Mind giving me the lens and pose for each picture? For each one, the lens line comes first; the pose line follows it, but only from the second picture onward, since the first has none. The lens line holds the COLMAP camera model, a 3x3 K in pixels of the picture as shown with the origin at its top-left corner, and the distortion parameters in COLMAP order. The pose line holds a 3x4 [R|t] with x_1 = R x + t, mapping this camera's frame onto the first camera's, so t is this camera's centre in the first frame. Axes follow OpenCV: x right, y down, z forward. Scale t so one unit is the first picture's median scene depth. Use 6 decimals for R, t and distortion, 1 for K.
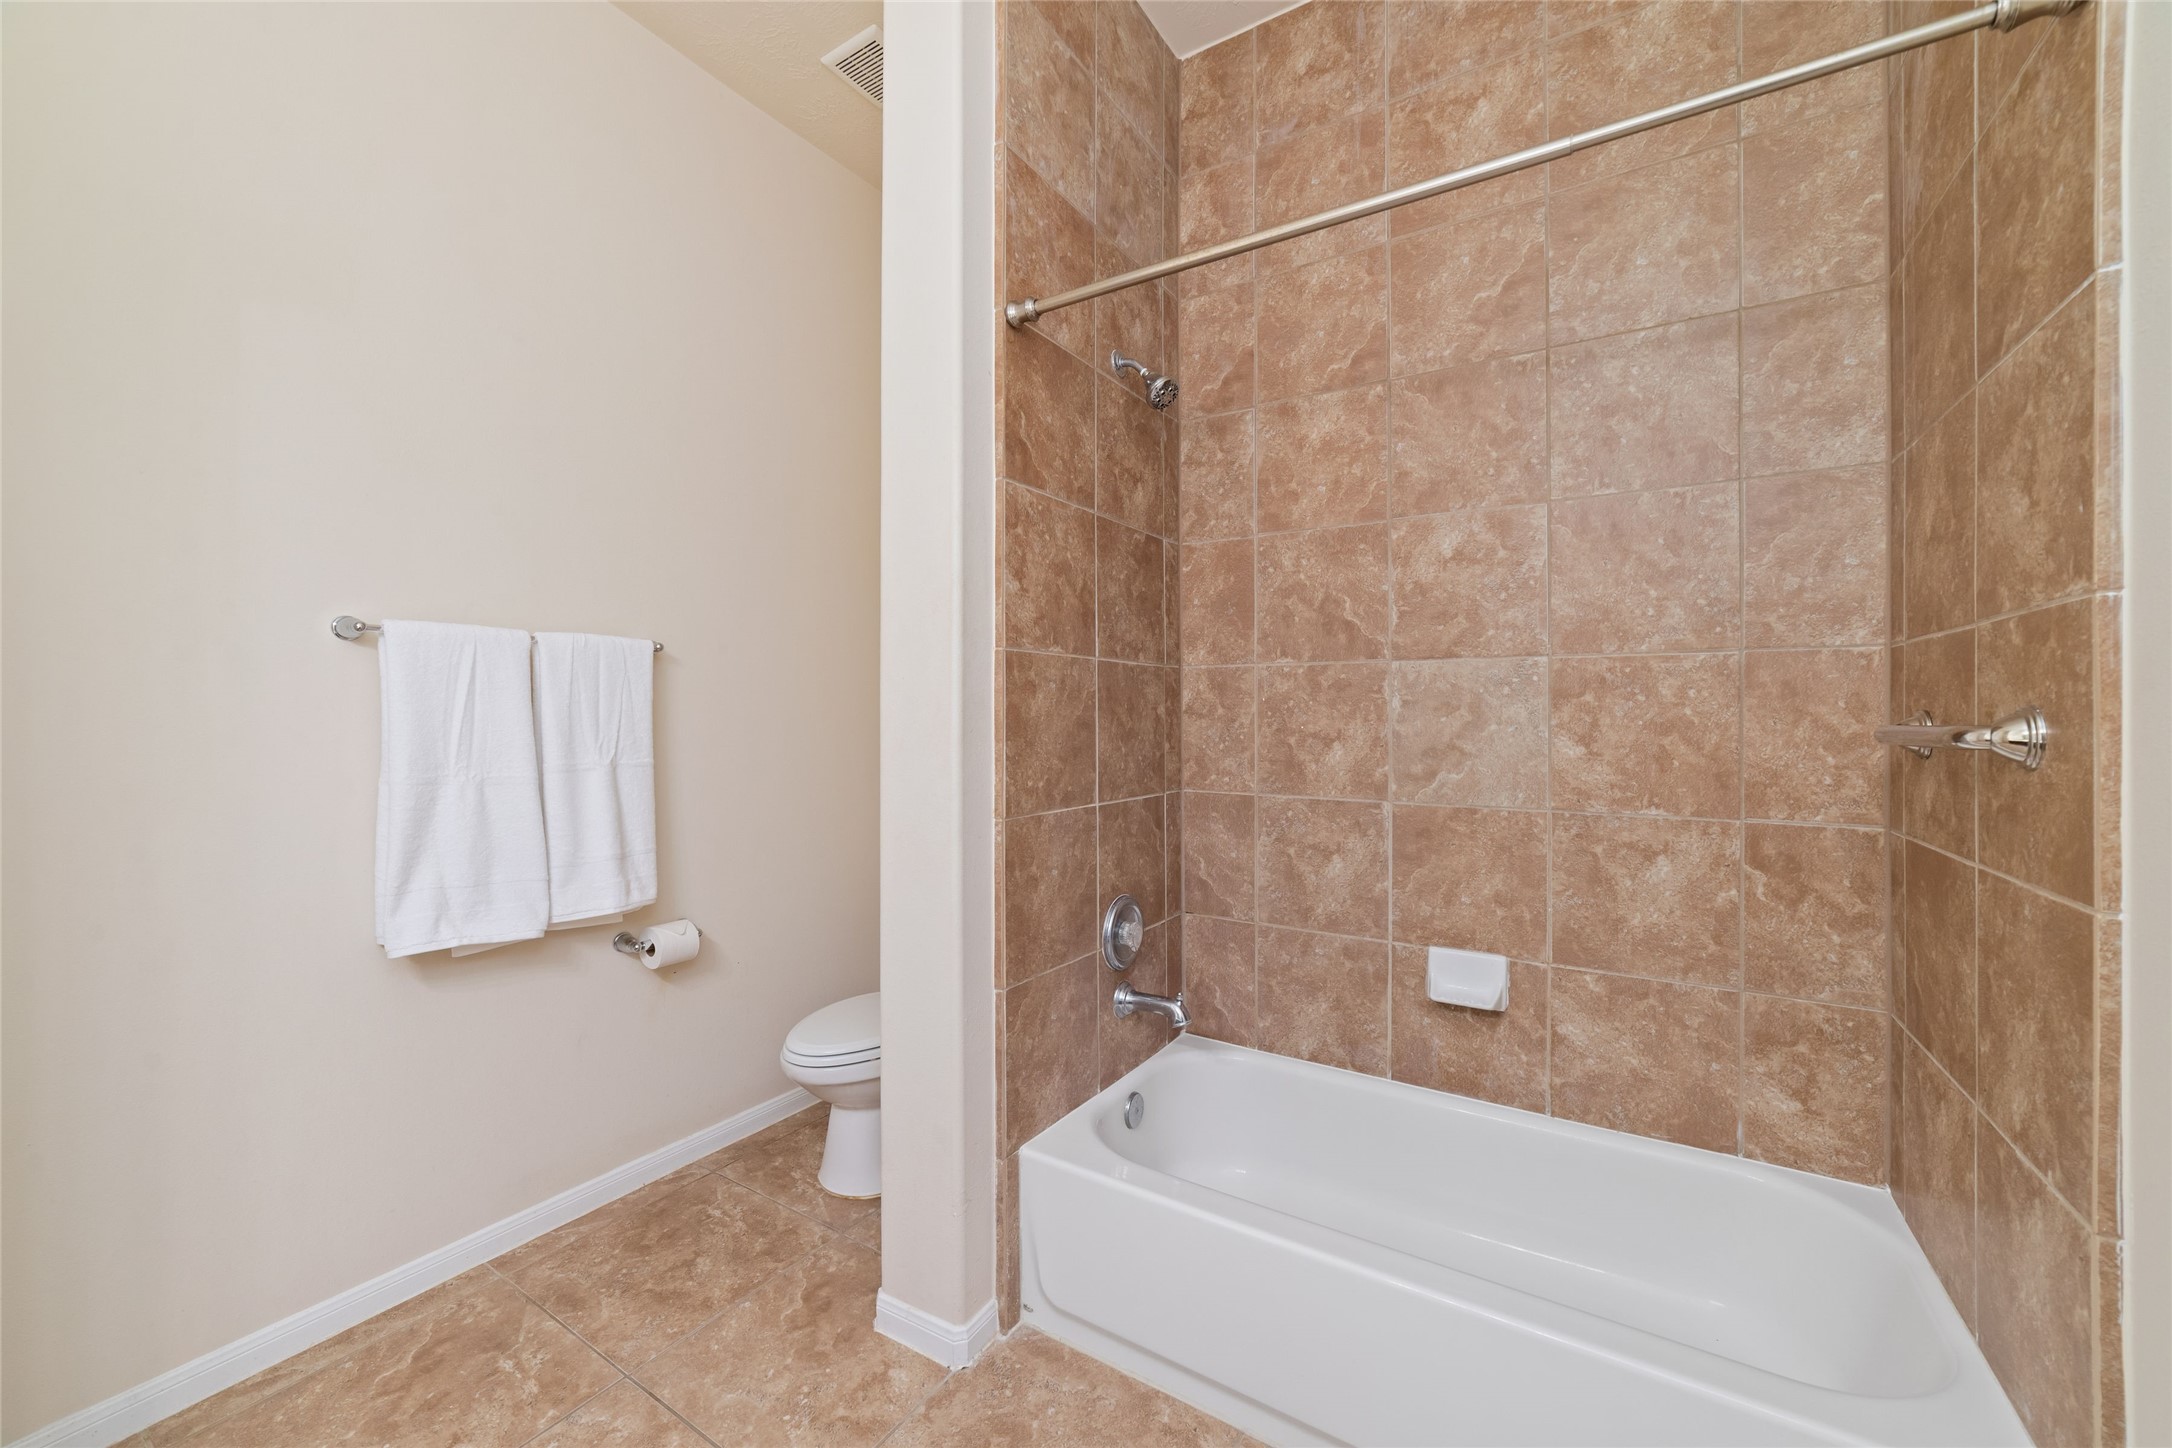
lens RADIAL K [[840.5, 0, 1086.1], [0, 840.5, 716.3], [0, 0, 1]] dist [-0.025349, 0.008264]
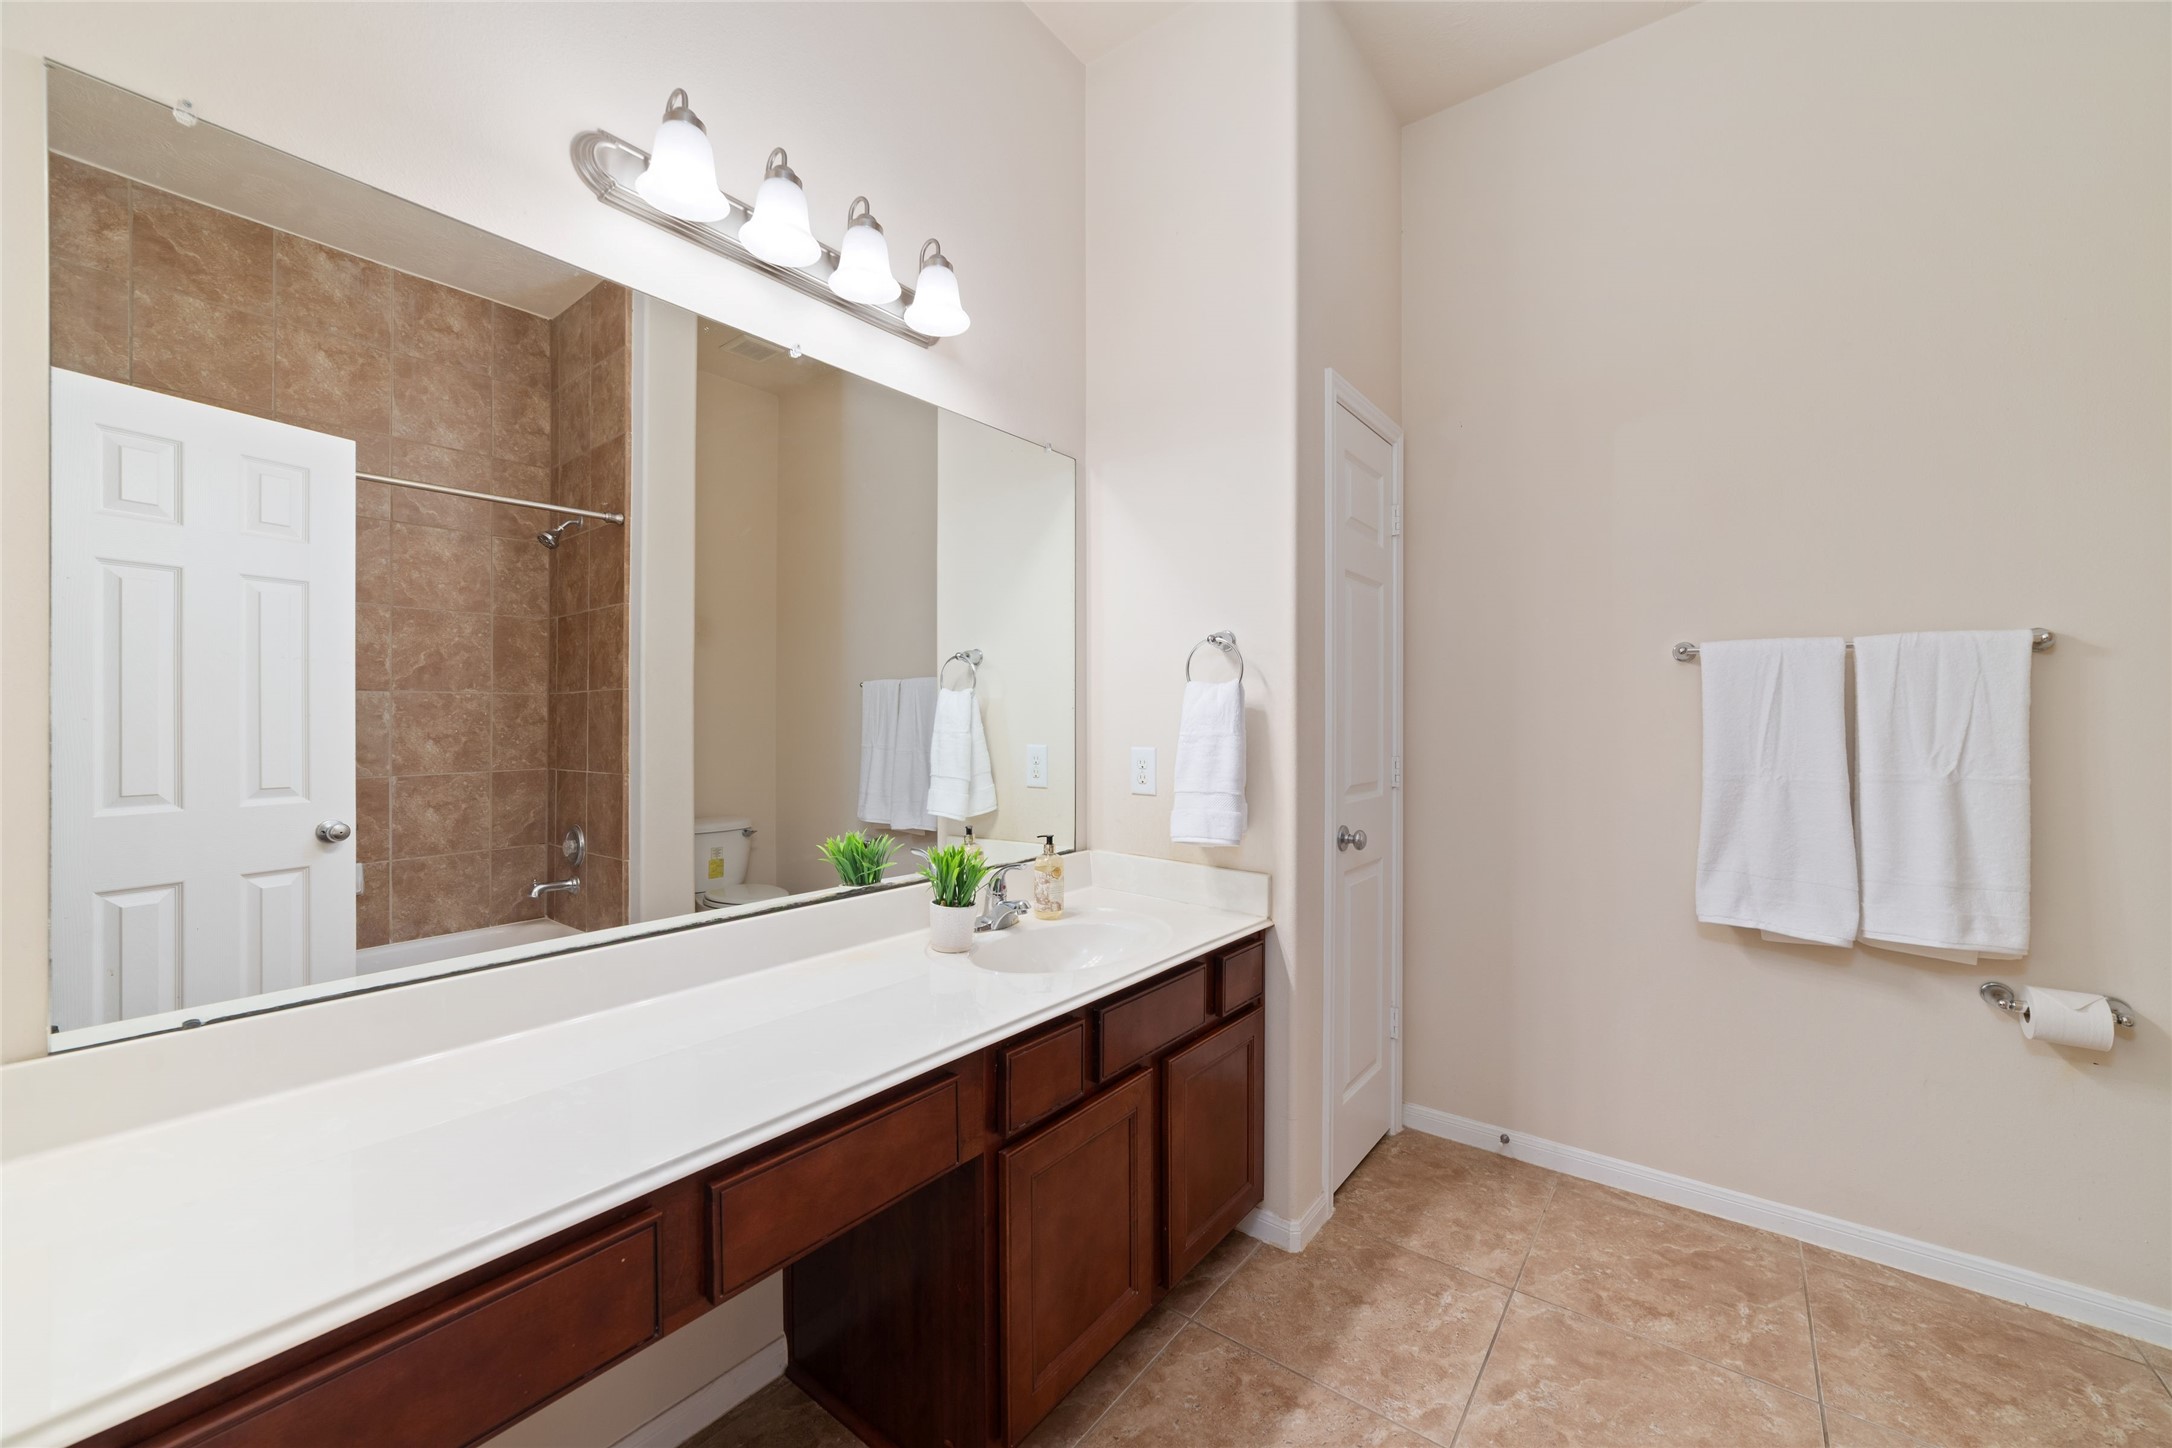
lens RADIAL K [[840.5, 0, 1086.1], [0, 840.5, 716.3], [0, 0, 1]] dist [-0.025349, 0.008264]
pose [[-0.100317, 0.001250, -0.994955, 0.430300], [-0.003018, 0.999994, 0.001561, -0.007544], [0.994951, 0.003159, -0.100313, 0.205324]]
